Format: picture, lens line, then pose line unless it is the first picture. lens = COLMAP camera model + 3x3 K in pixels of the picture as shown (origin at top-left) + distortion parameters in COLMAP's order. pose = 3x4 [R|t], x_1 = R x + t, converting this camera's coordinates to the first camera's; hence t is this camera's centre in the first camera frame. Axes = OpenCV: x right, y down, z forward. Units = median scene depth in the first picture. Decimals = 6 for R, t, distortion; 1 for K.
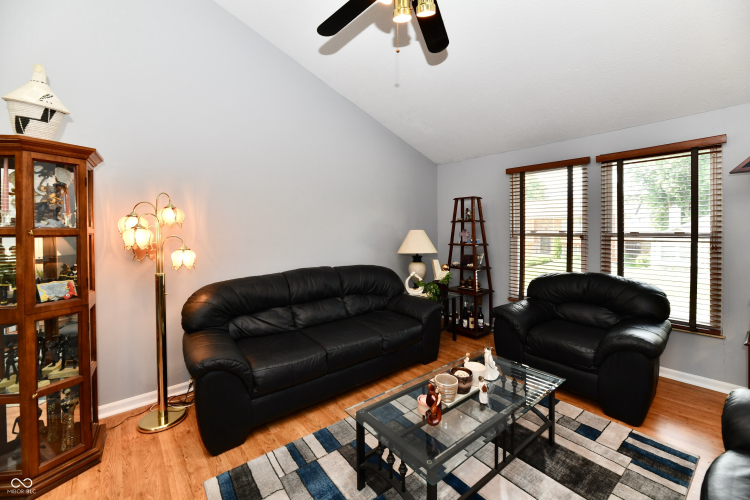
lens RADIAL K [[308.6, 0, 384.8], [0, 308.6, 231.7], [0, 0, 1]] dist [-0.003743, -0.002606]
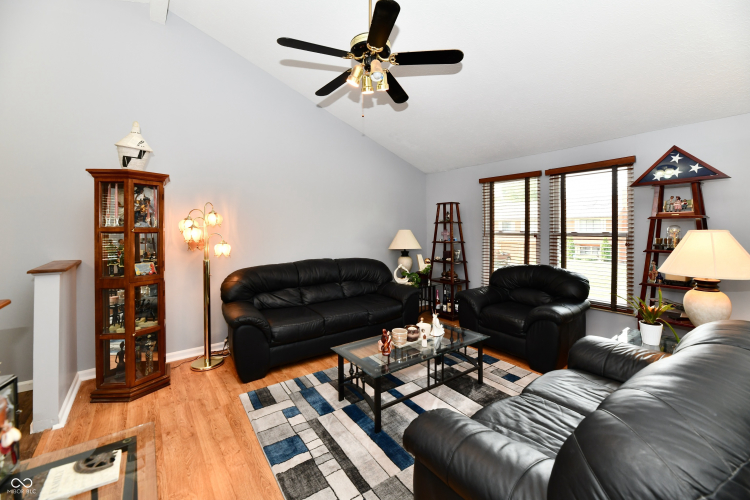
lens RADIAL K [[308.6, 0, 384.6], [0, 308.6, 230.7], [0, 0, 1]] dist [-0.003743, -0.002606]
pose [[0.998729, 0.003680, -0.050269, 0.145827], [-0.003805, 0.999990, -0.002390, 0.001973], [0.050259, 0.002578, 0.998733, -0.349308]]
